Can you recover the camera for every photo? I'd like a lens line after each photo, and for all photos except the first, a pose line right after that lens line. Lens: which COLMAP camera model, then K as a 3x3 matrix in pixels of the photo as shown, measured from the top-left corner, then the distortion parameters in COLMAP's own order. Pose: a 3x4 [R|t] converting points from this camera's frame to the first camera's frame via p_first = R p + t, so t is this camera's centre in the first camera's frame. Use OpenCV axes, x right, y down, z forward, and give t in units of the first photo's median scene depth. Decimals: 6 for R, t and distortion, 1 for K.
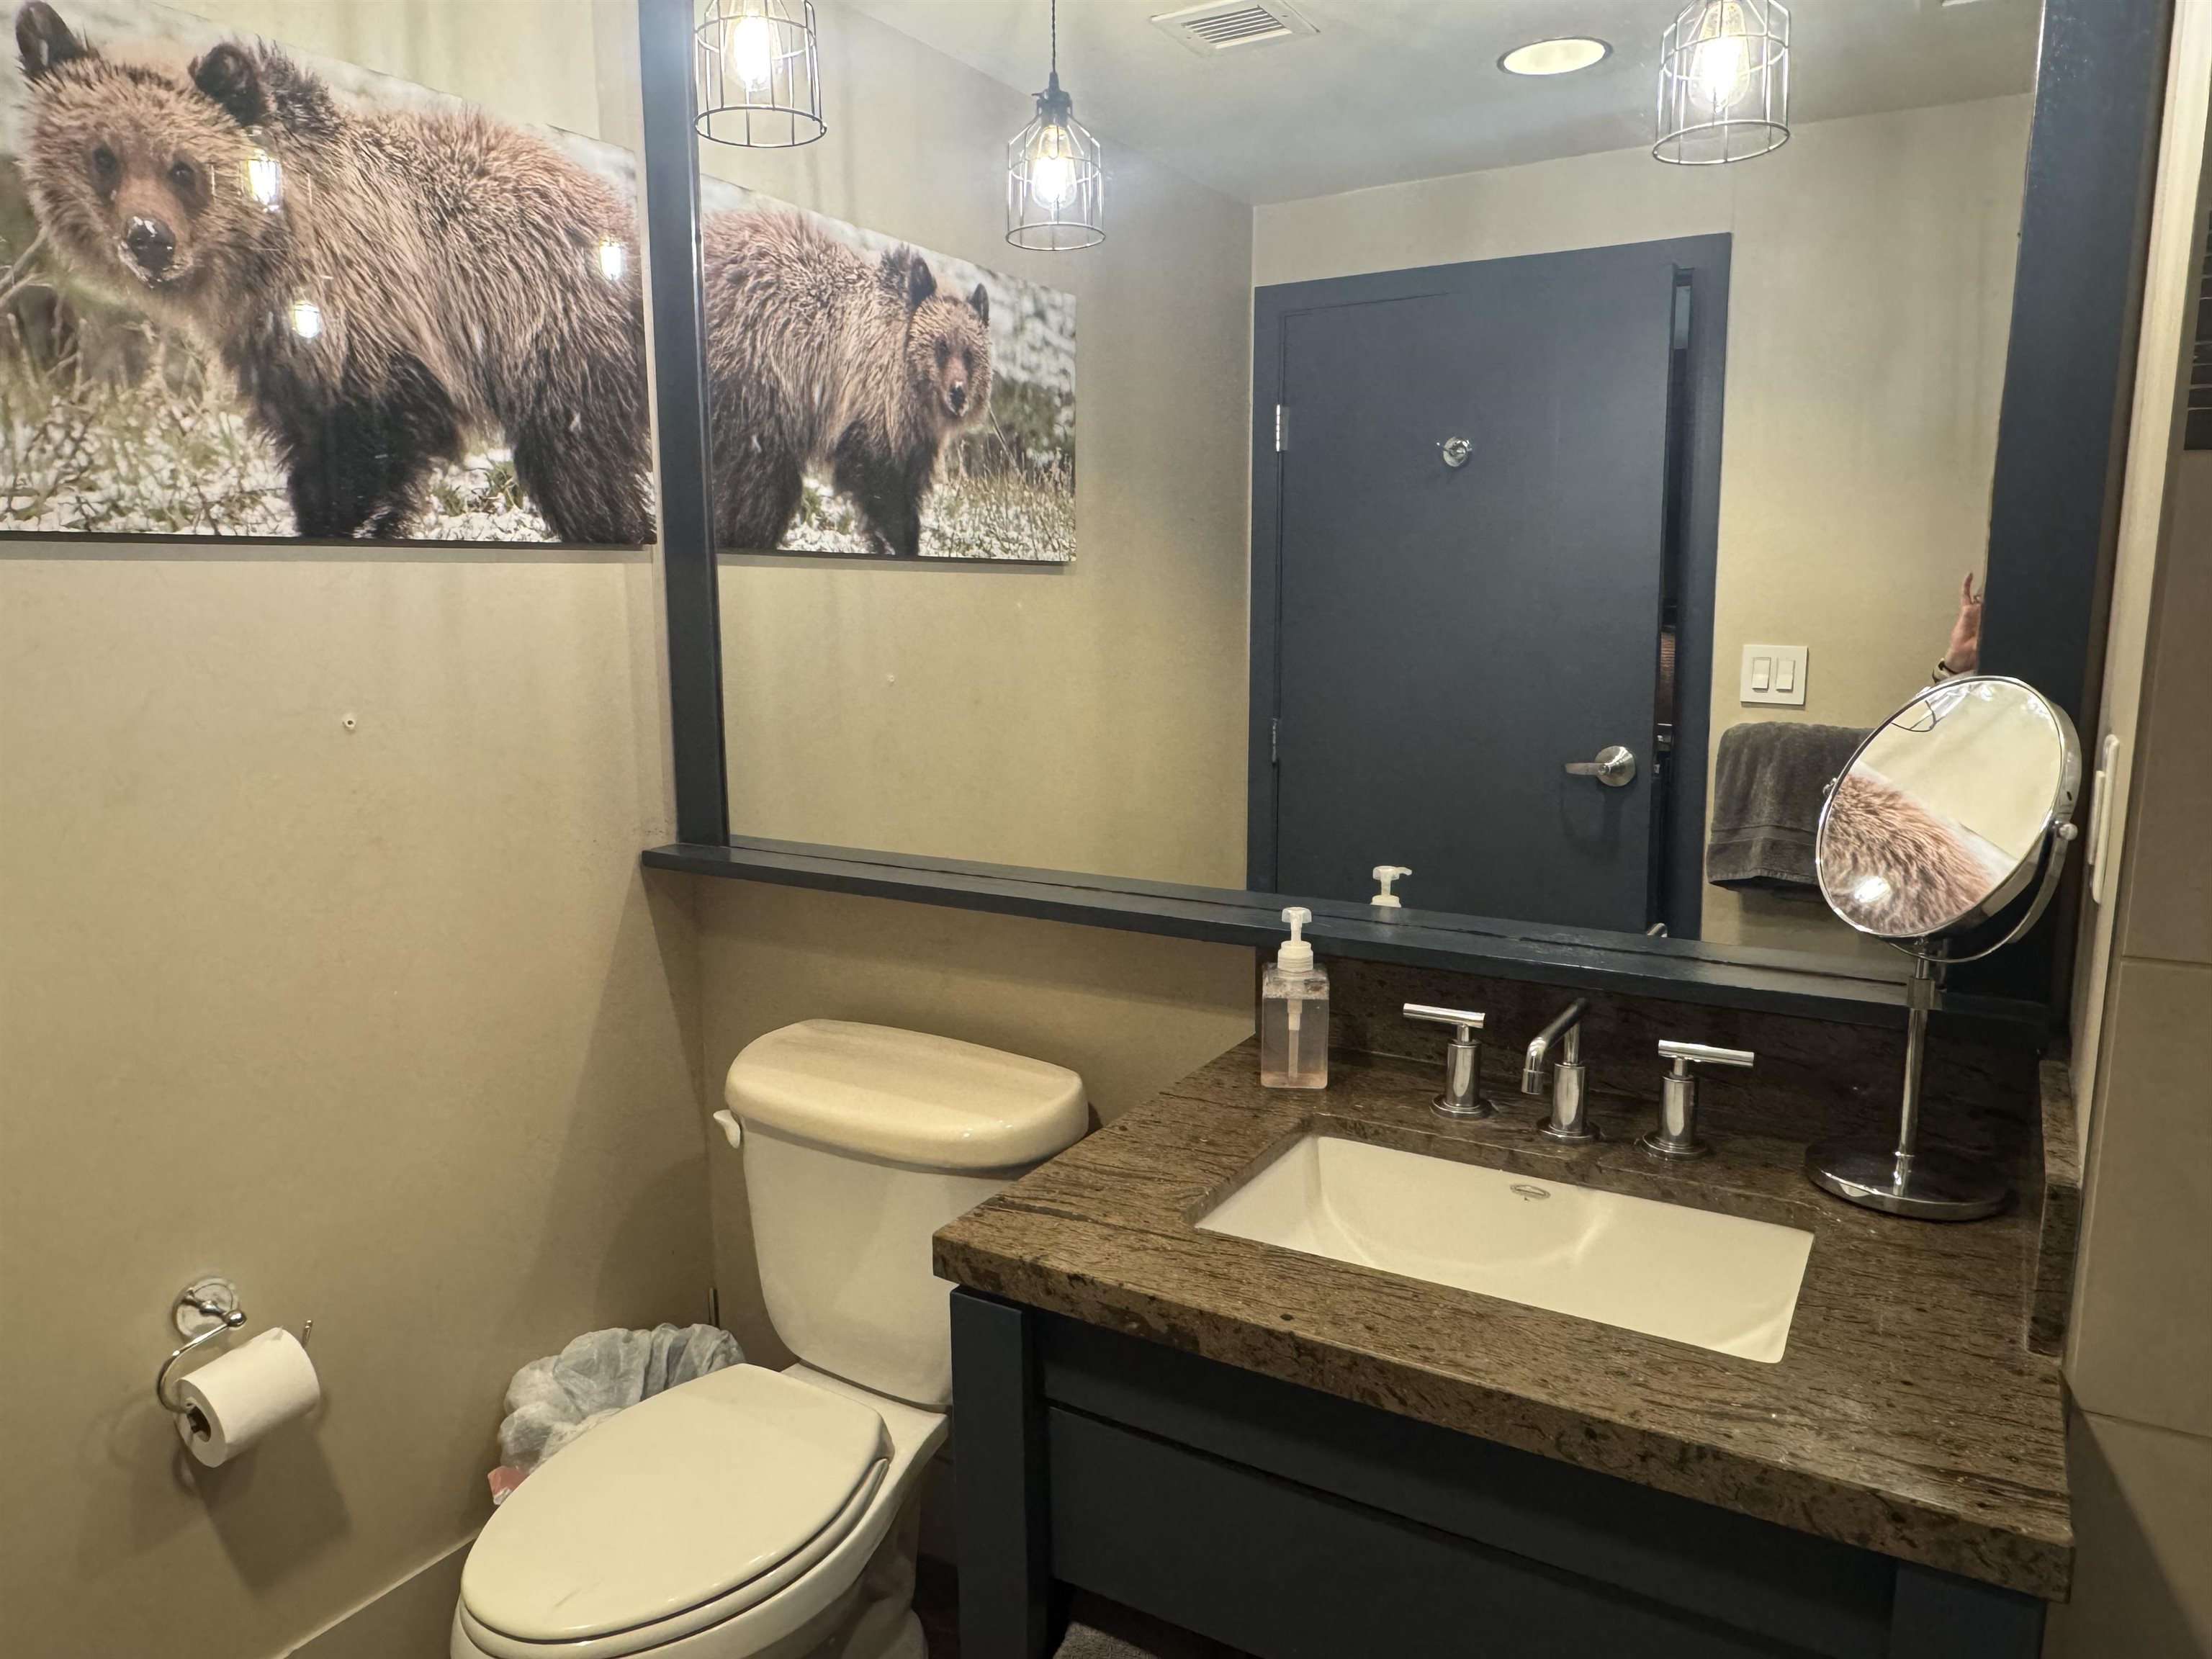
lens RADIAL K [[1494.8, 0, 1095.0], [0, 1494.8, 836.0], [0, 0, 1]] dist [0.003524, 0.002145]
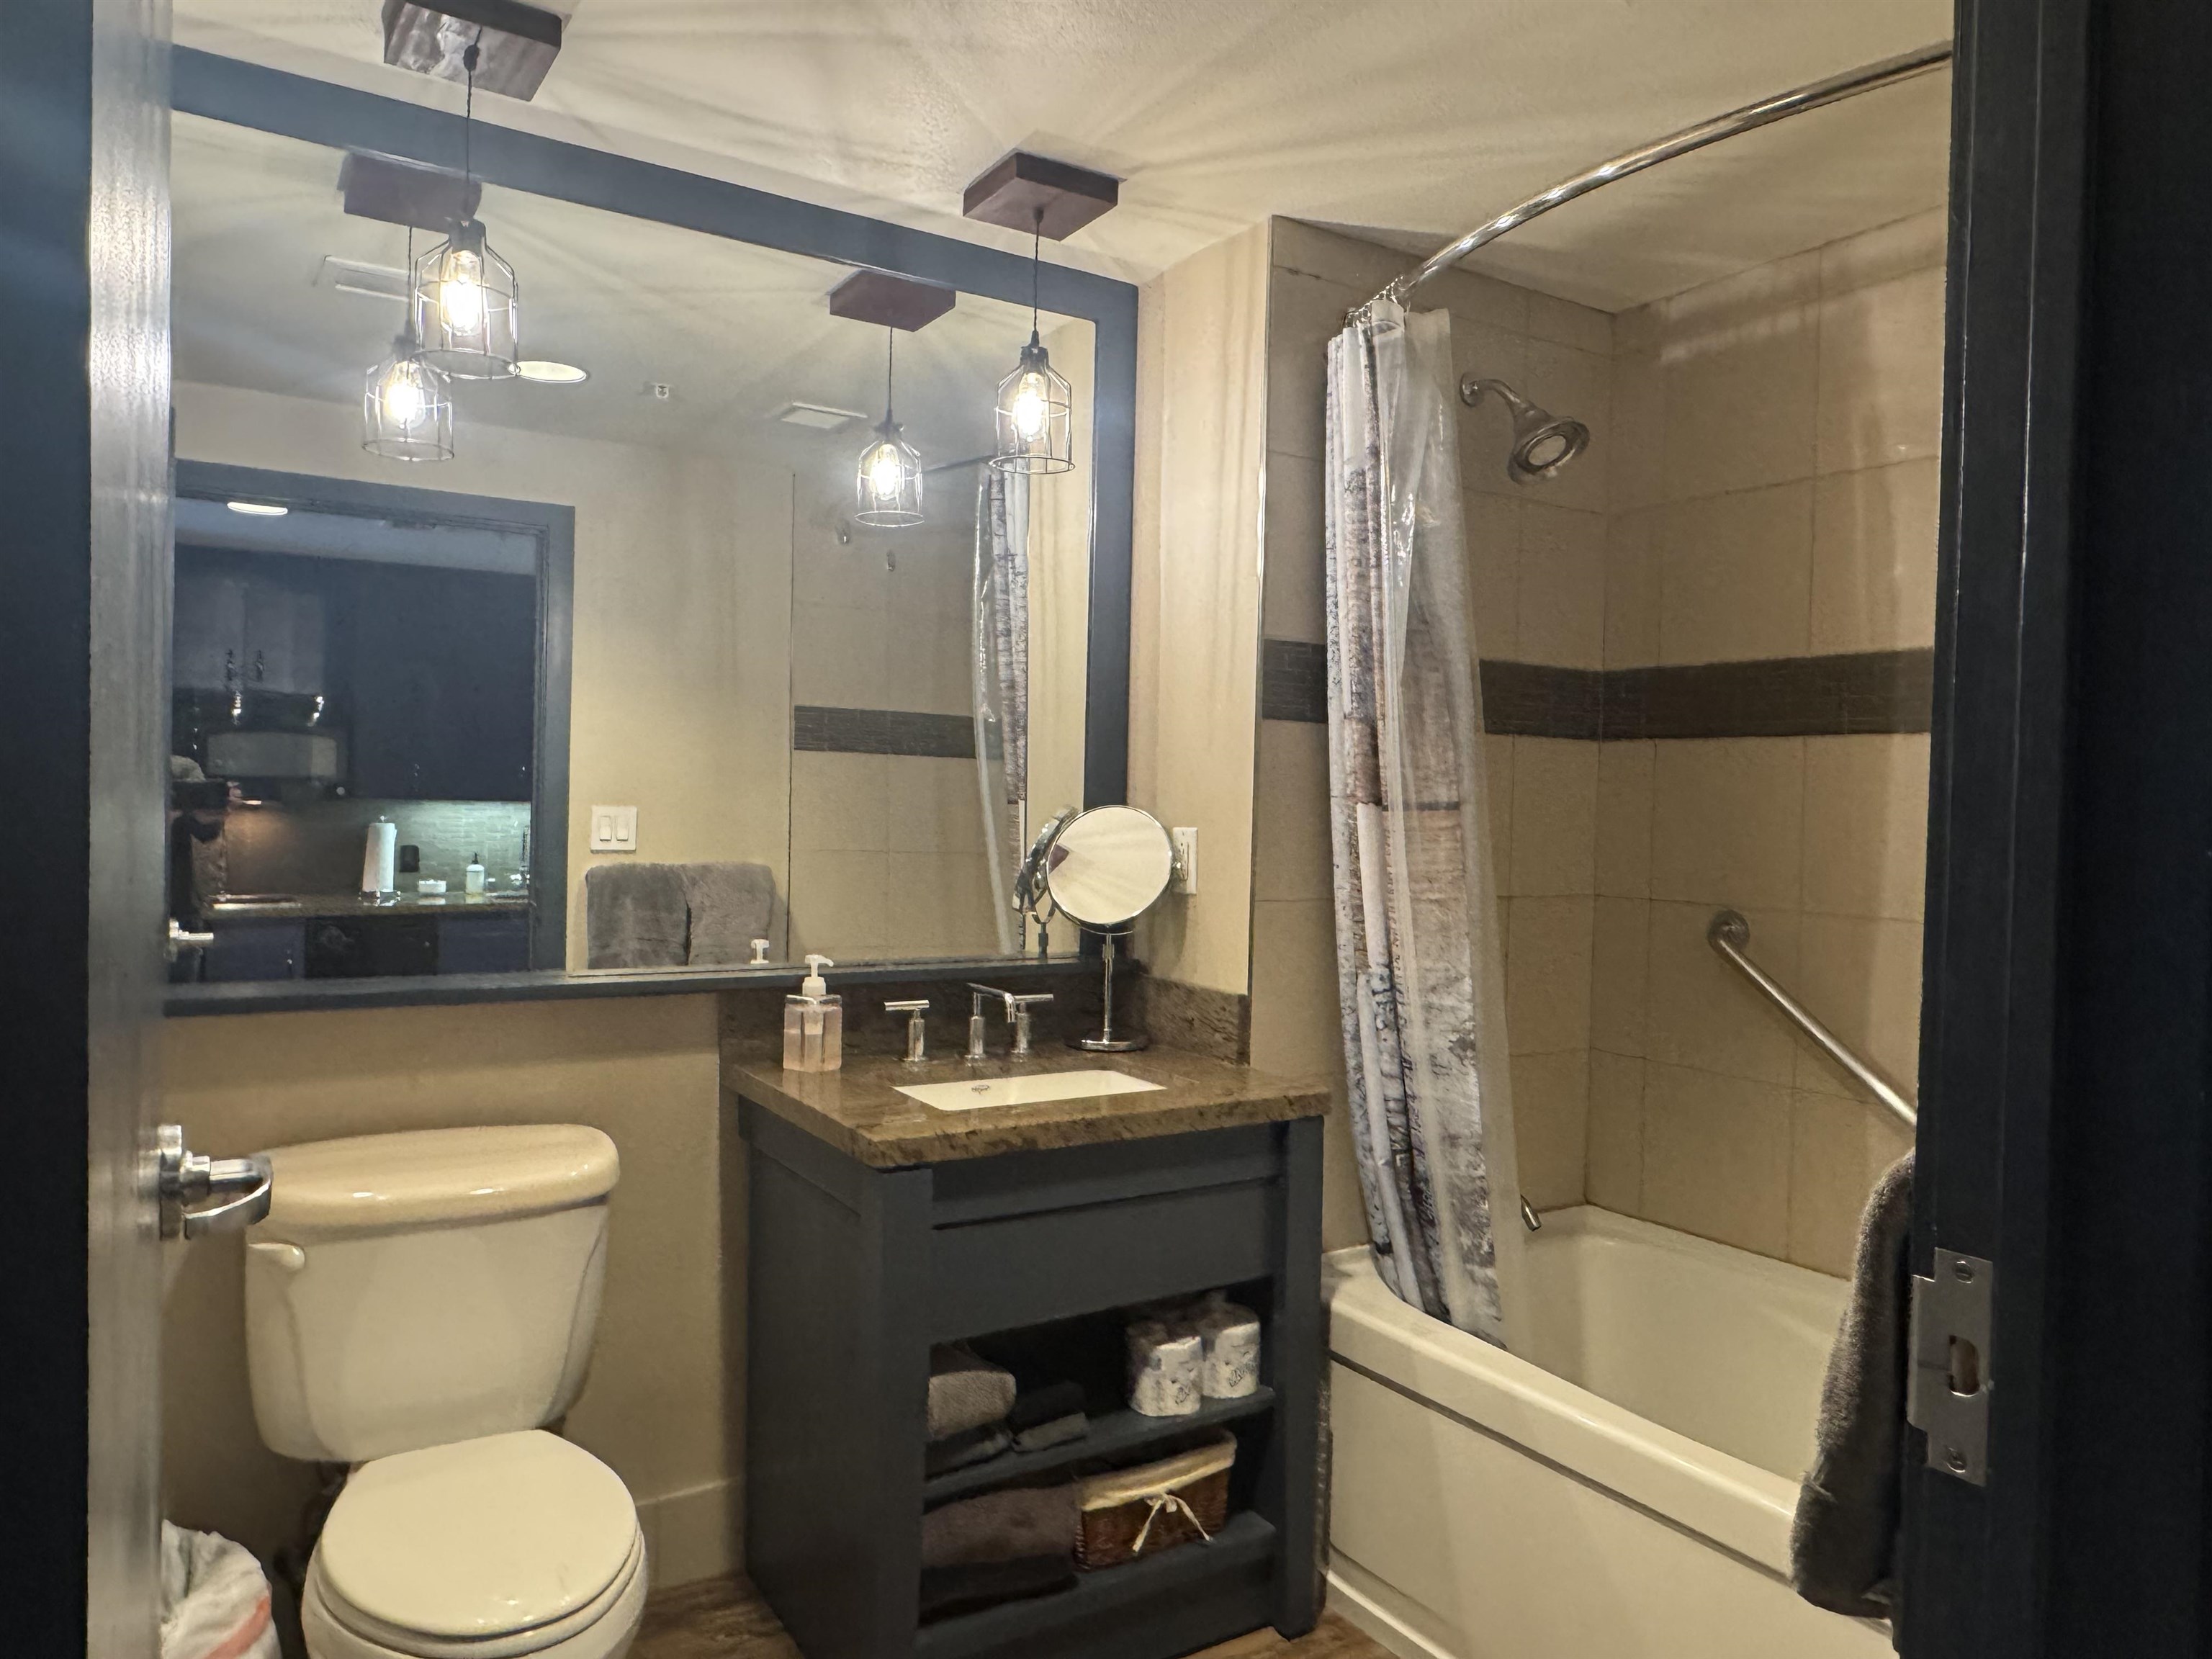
lens RADIAL K [[1494.8, 0, 1095.0], [0, 1494.8, 836.0], [0, 0, 1]] dist [0.003524, 0.002145]
pose [[0.450236, -0.006311, 0.892887, -1.134092], [0.116837, 0.991794, -0.051904, 0.039432], [-0.885232, 0.127692, 0.447279, 0.018788]]
